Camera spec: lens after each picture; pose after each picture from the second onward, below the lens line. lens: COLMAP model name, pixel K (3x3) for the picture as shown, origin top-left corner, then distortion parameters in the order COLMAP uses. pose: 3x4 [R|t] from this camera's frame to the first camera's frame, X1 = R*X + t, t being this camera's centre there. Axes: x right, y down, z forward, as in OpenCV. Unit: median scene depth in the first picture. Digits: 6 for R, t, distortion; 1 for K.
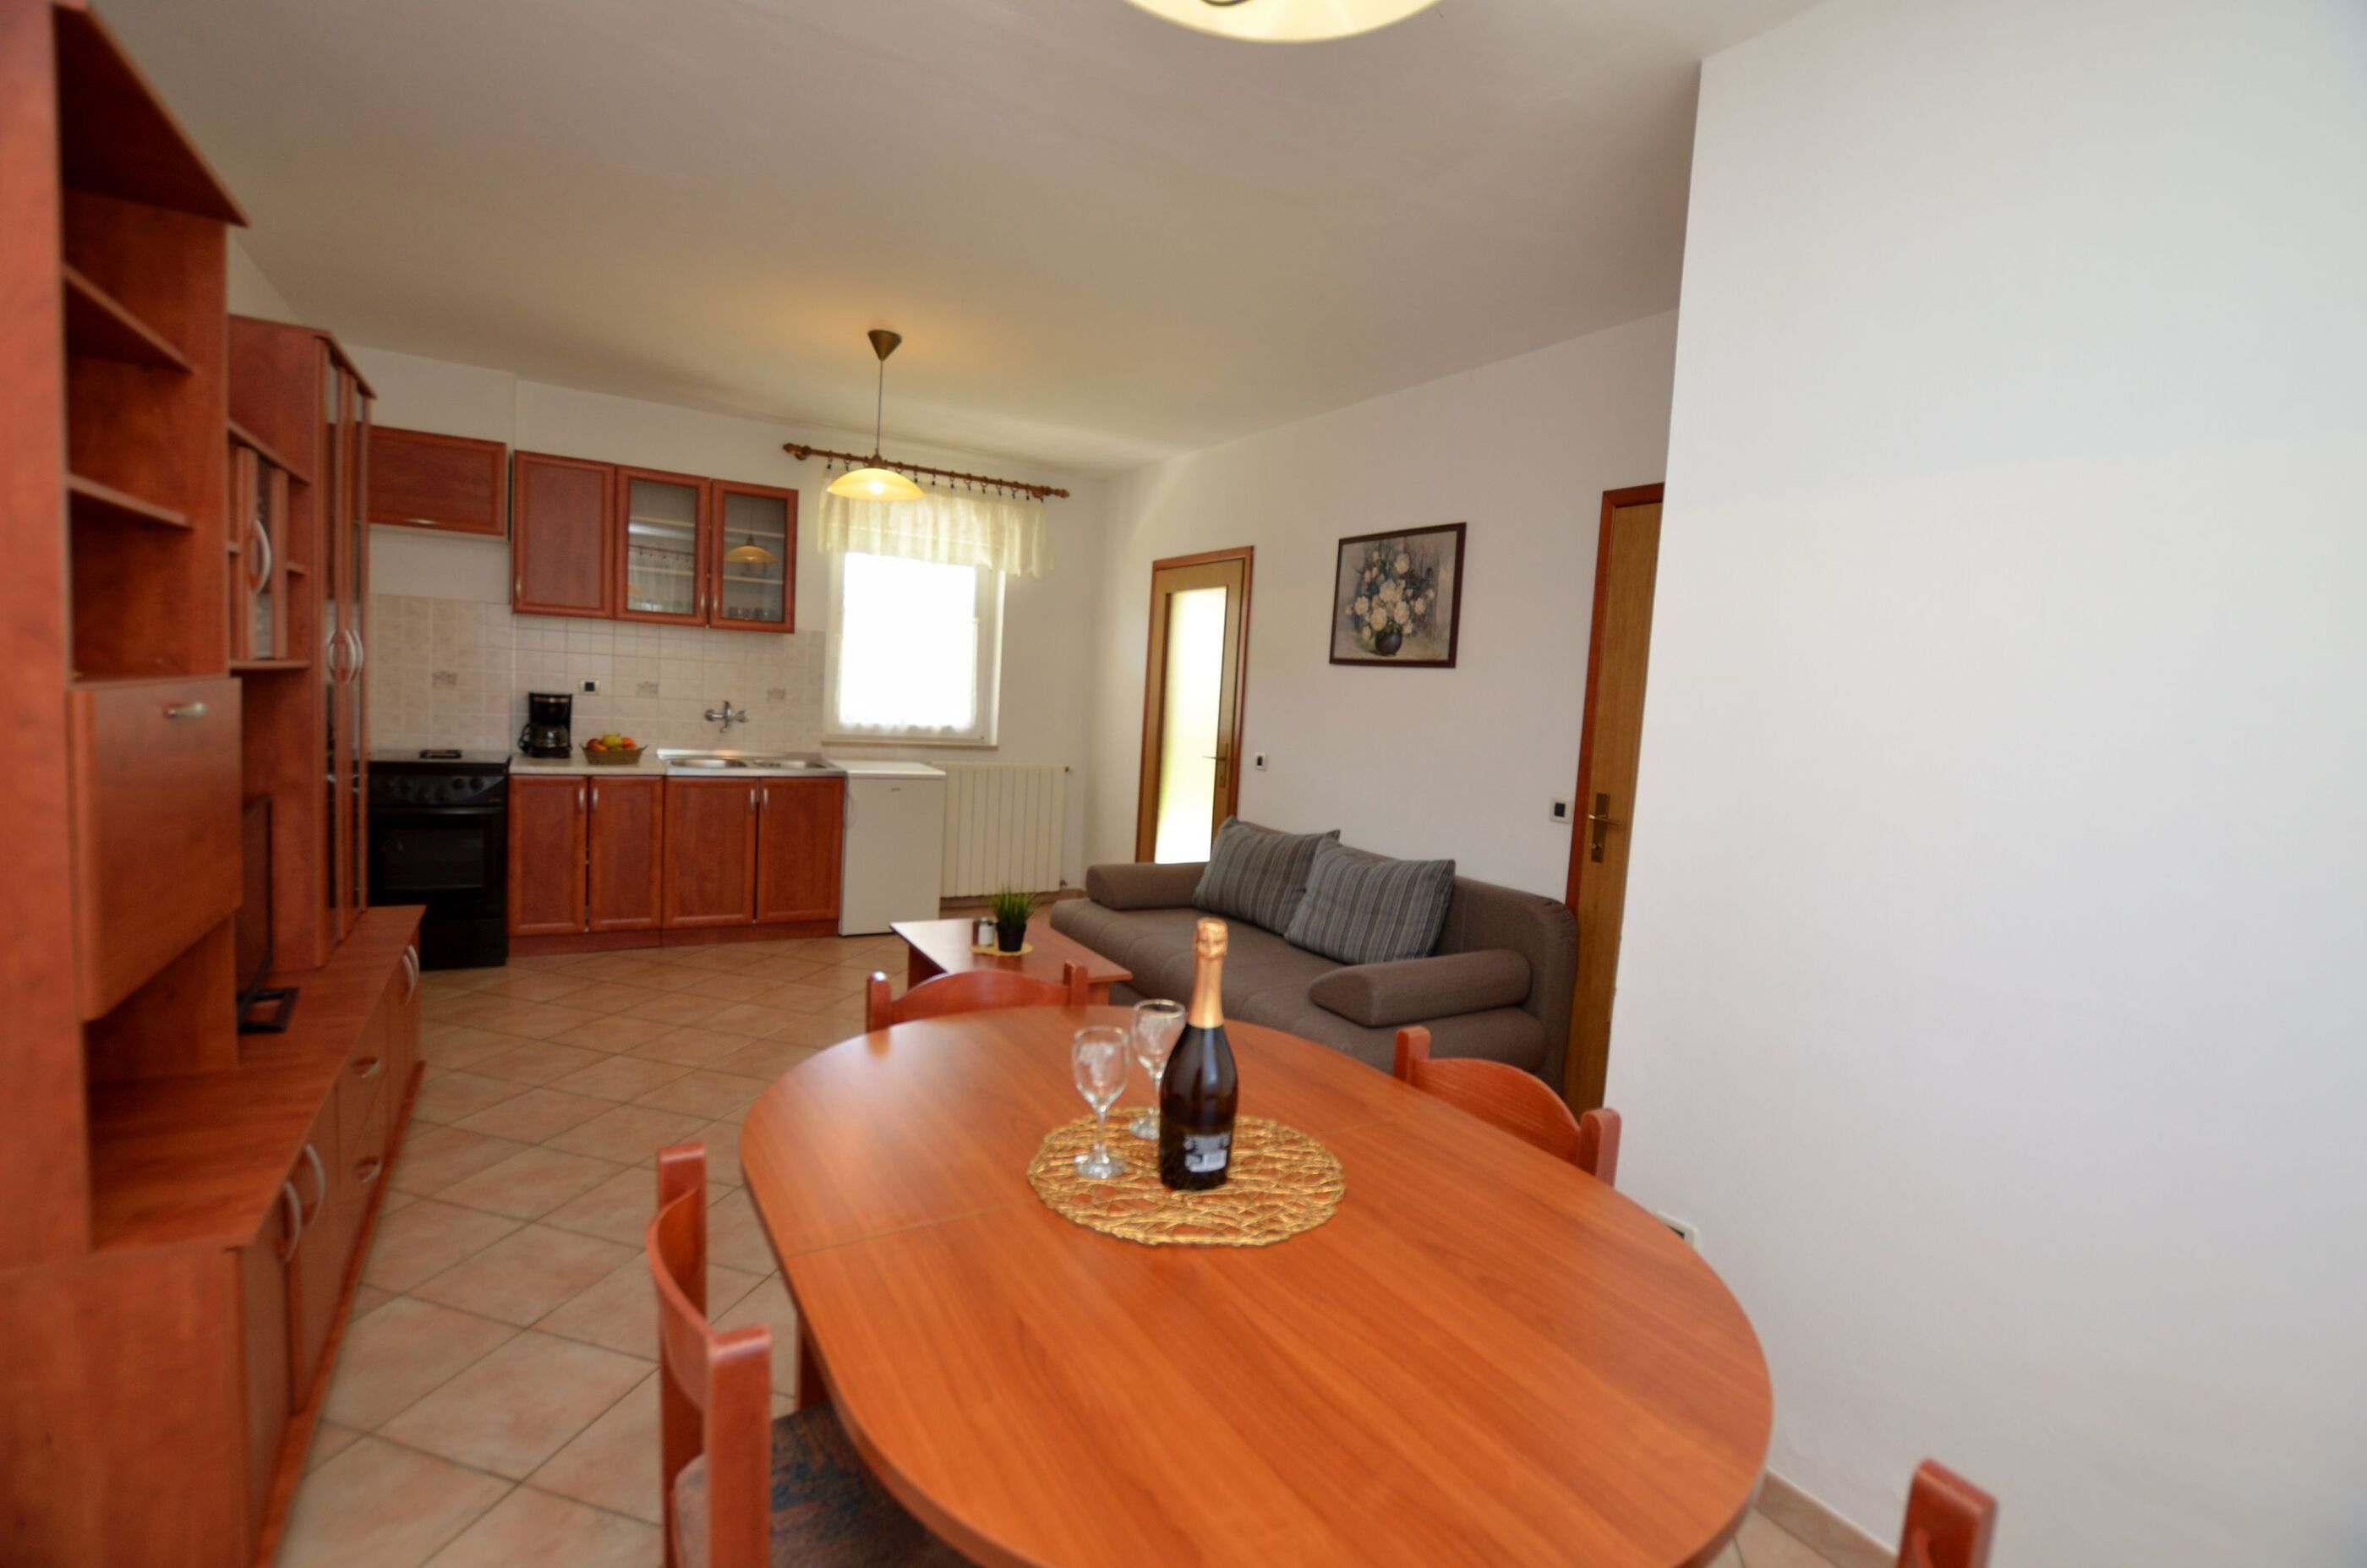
lens RADIAL K [[1074.6, 0, 1194.7], [0, 1074.6, 776.6], [0, 0, 1]] dist [-0.003286, 0.000080]
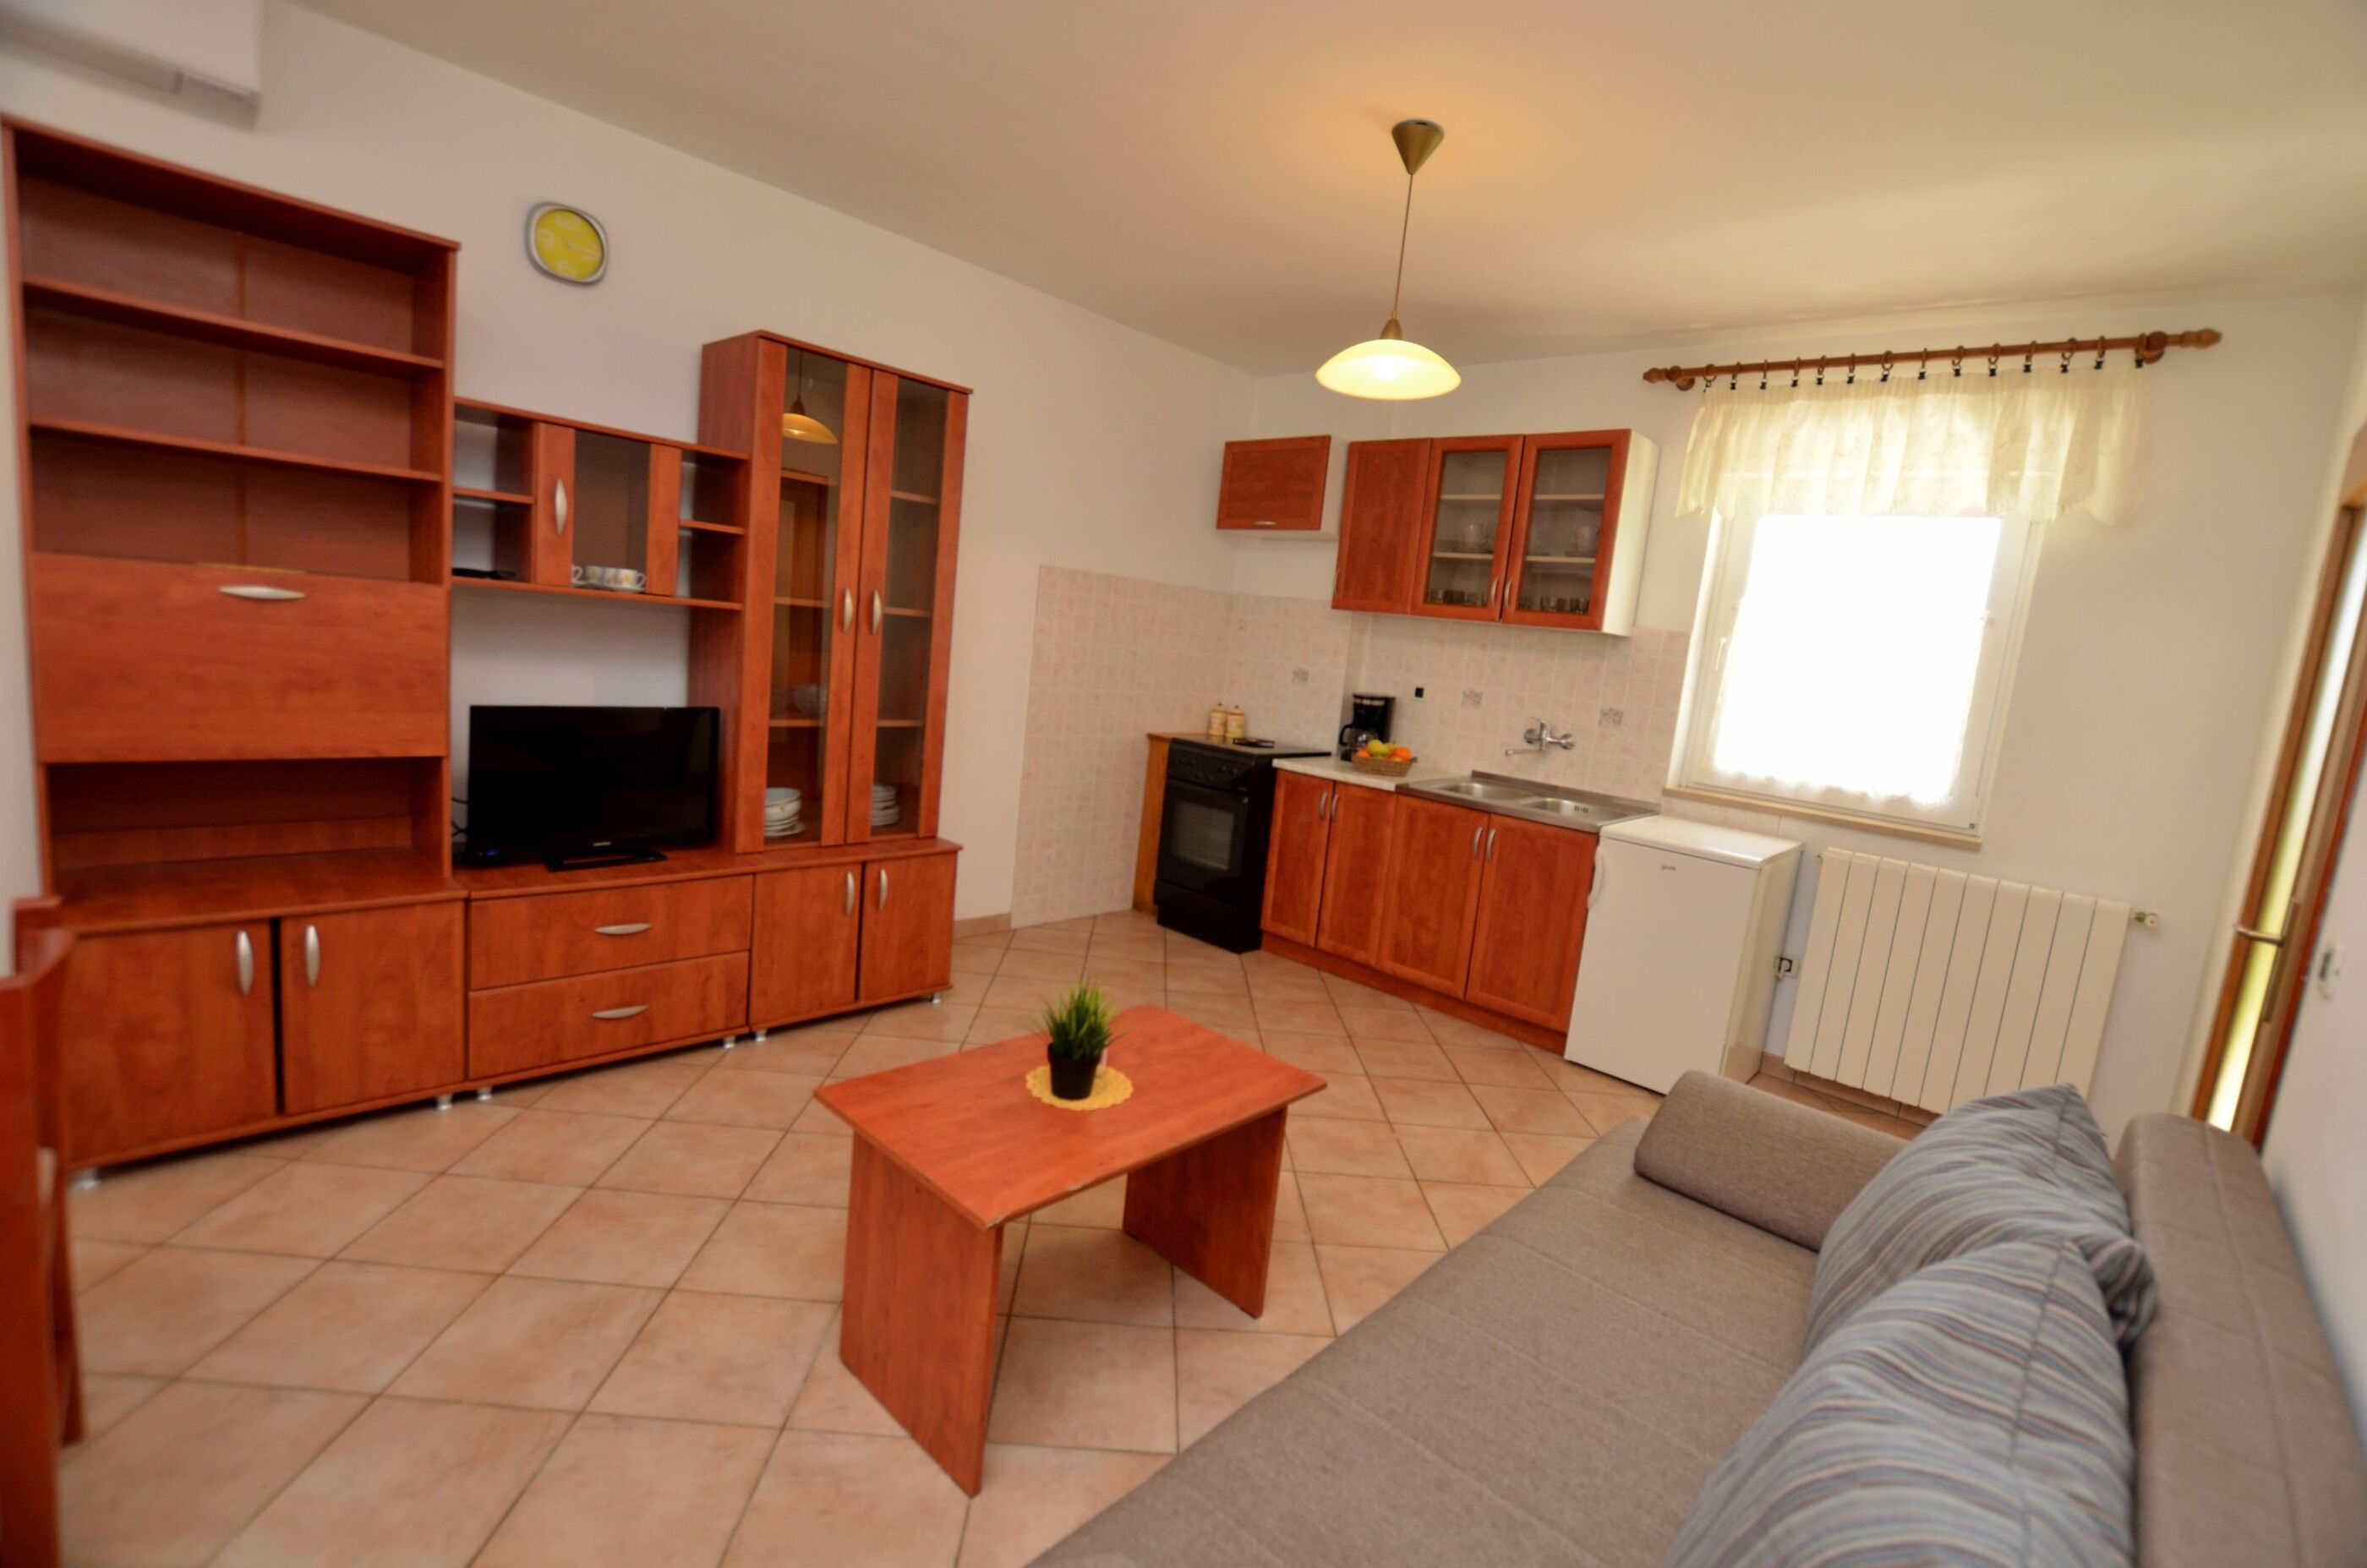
lens RADIAL K [[1051.7, 0, 1193.3], [0, 1051.7, 776.0], [0, 0, 1]] dist [-0.024860, 0.000368]
pose [[0.287734, 0.097429, -0.952742, 0.230717], [-0.165775, 0.984862, 0.050648, -0.026949], [0.943254, 0.143367, 0.299529, 0.552998]]
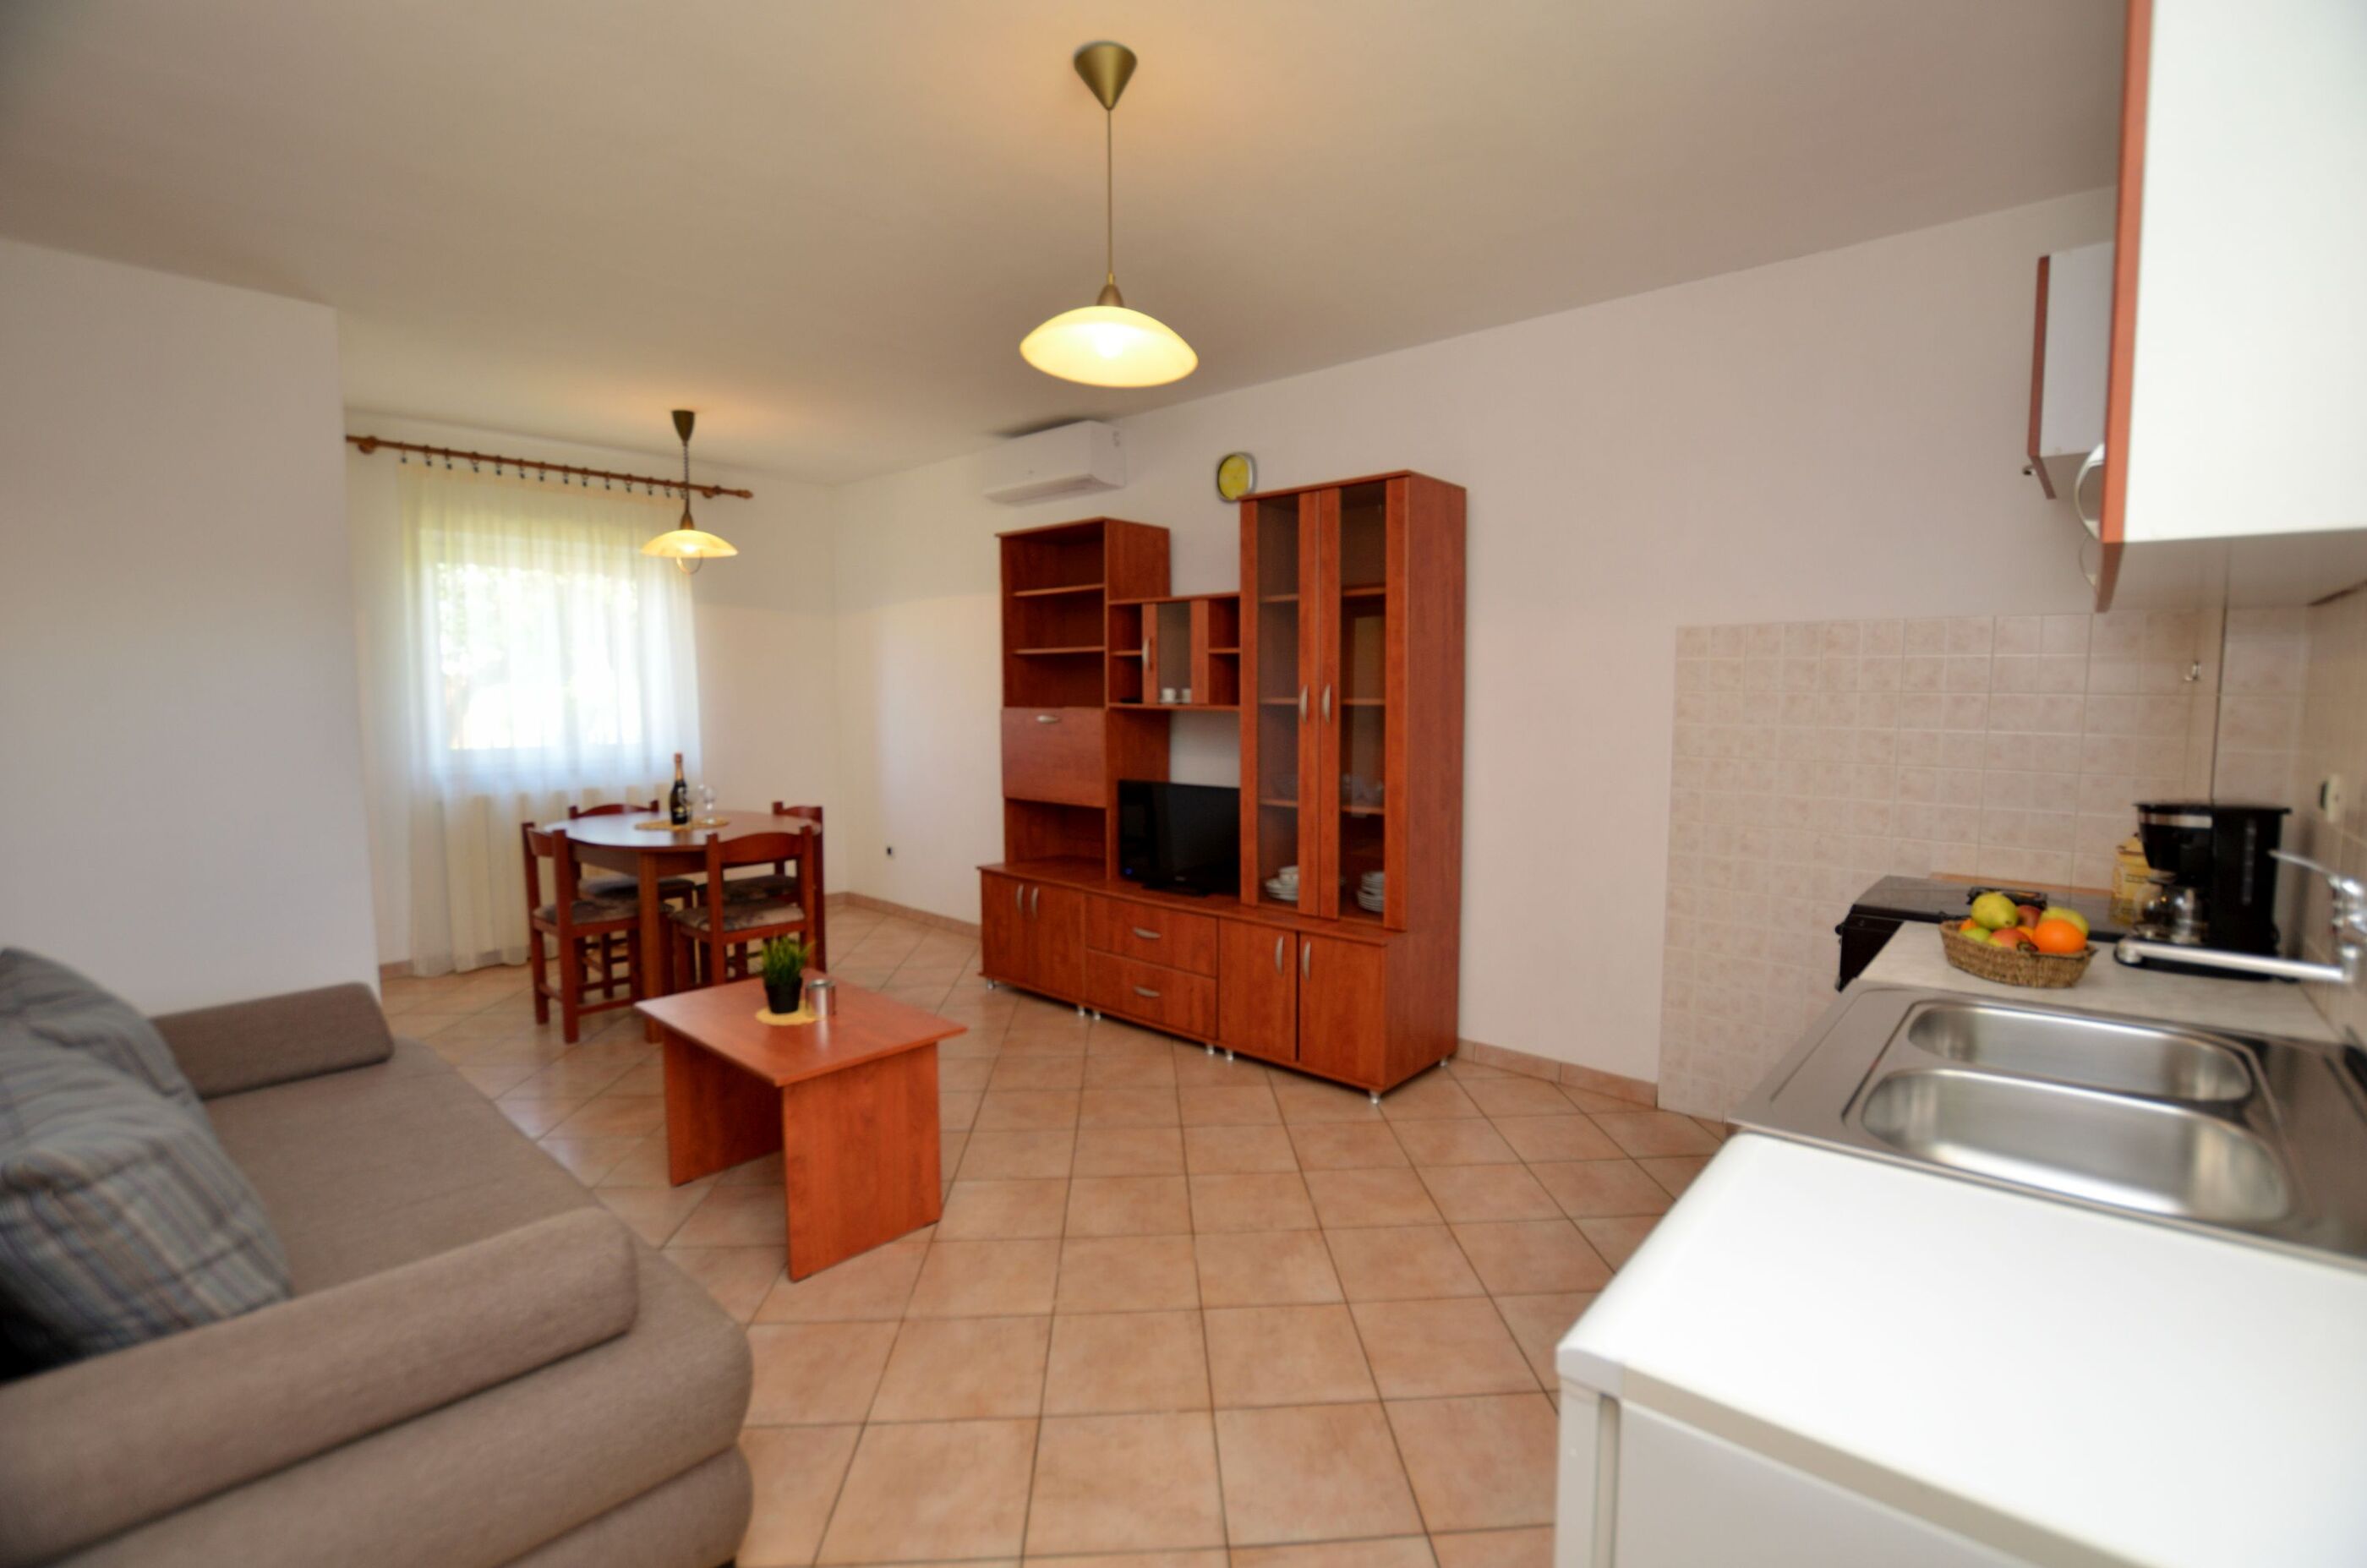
lens RADIAL K [[1029.4, 0, 1222.0], [0, 1029.4, 786.8], [0, 0, 1]] dist [-0.030136, 0.000930]
pose [[-0.942607, -0.035193, -0.332044, -0.142917], [-0.089035, 0.984917, 0.148361, -0.100050], [0.321815, 0.169410, -0.931523, 1.153569]]
